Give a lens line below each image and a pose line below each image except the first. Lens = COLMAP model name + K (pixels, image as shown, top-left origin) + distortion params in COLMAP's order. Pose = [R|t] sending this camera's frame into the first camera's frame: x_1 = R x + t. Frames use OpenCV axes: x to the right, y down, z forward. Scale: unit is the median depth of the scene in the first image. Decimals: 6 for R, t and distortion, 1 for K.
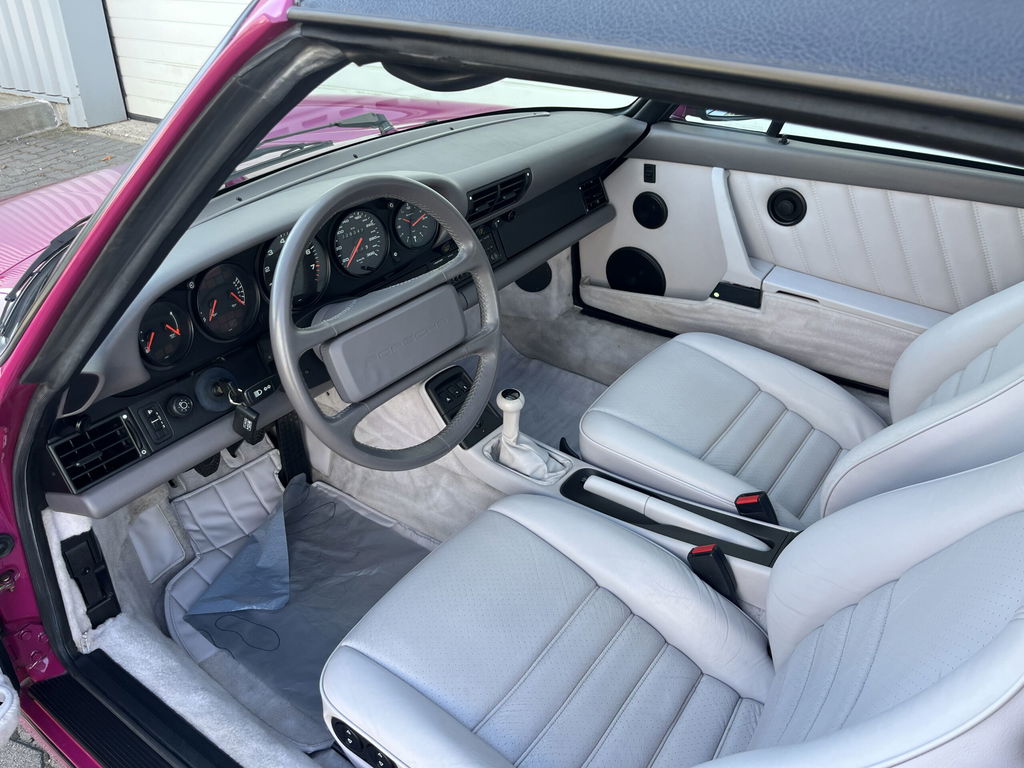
lens RADIAL K [[777.4, 0, 516.6], [0, 777.4, 383.5], [0, 0, 1]] dist [0.052661, -0.094424]
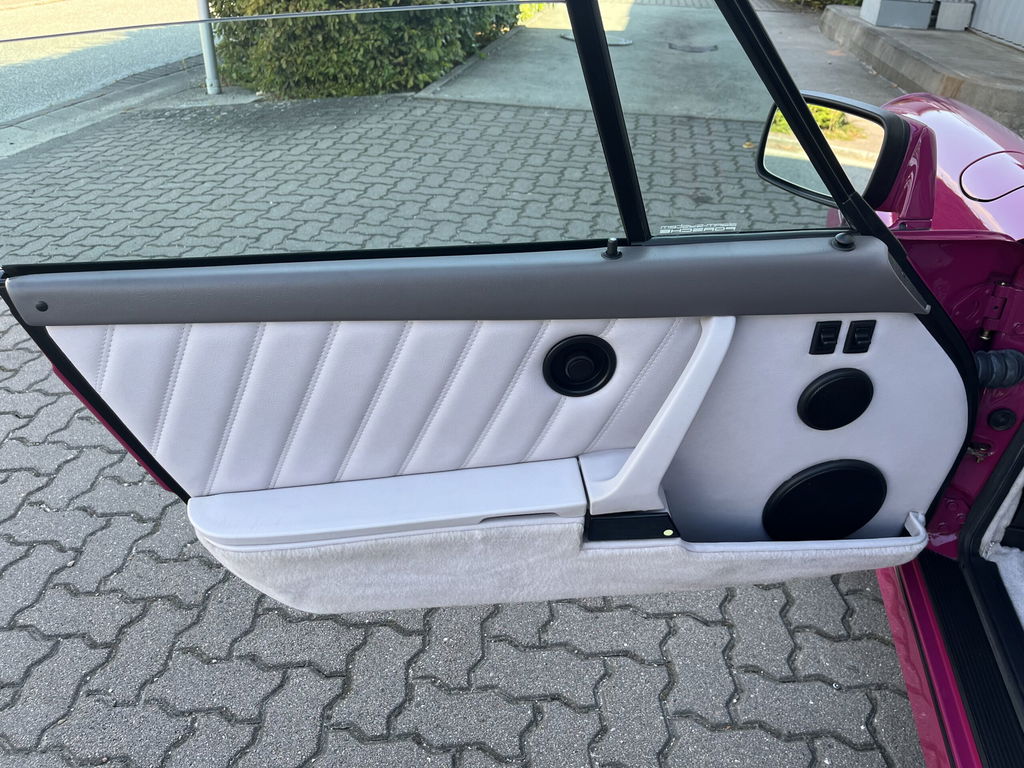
lens RADIAL K [[777.4, 0, 516.6], [0, 777.4, 383.5], [0, 0, 1]] dist [0.052661, -0.094424]
pose [[0.398805, 0.484977, -0.778300, -0.084702], [-0.487016, 0.831144, 0.268356, 0.129790], [0.777026, 0.272023, 0.567656, -0.065238]]
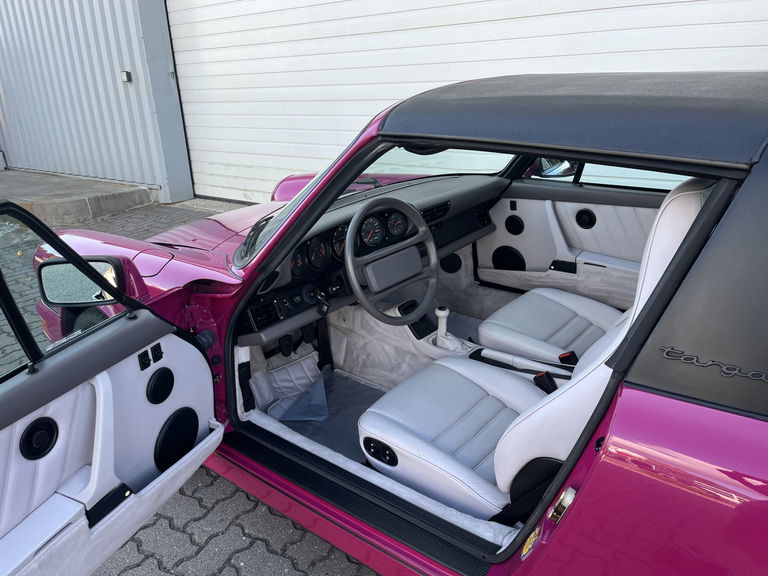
lens RADIAL K [[583.1, 0, 387.4], [0, 583.1, 287.6], [0, 0, 1]] dist [0.052661, -0.094424]
pose [[0.996624, -0.015198, -0.080676, -0.022523], [0.000898, 0.984674, -0.174405, 0.189281], [0.082091, 0.173744, 0.981364, -0.412032]]
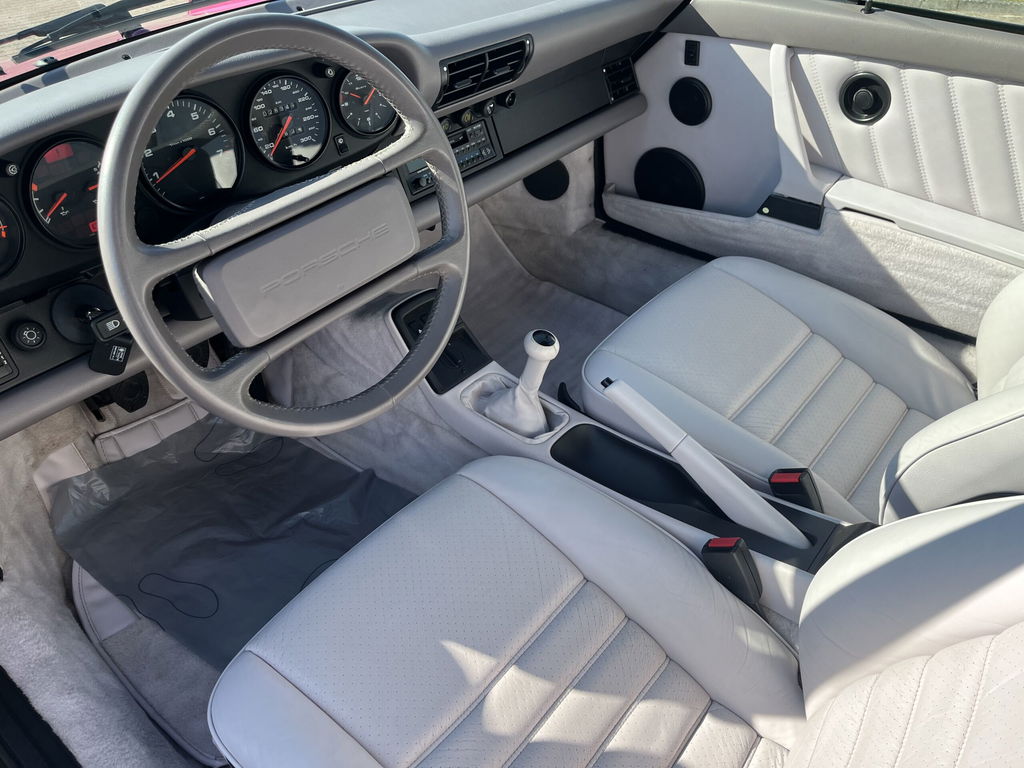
lens RADIAL K [[784.2, 0, 523.3], [0, 784.2, 382.9], [0, 0, 1]] dist [0.022019, -0.001099]
pose [[0.998331, 0.040879, -0.040806, 0.049721], [-0.036230, 0.993404, 0.108797, -0.017046], [0.044984, -0.107137, 0.993226, 0.173486]]
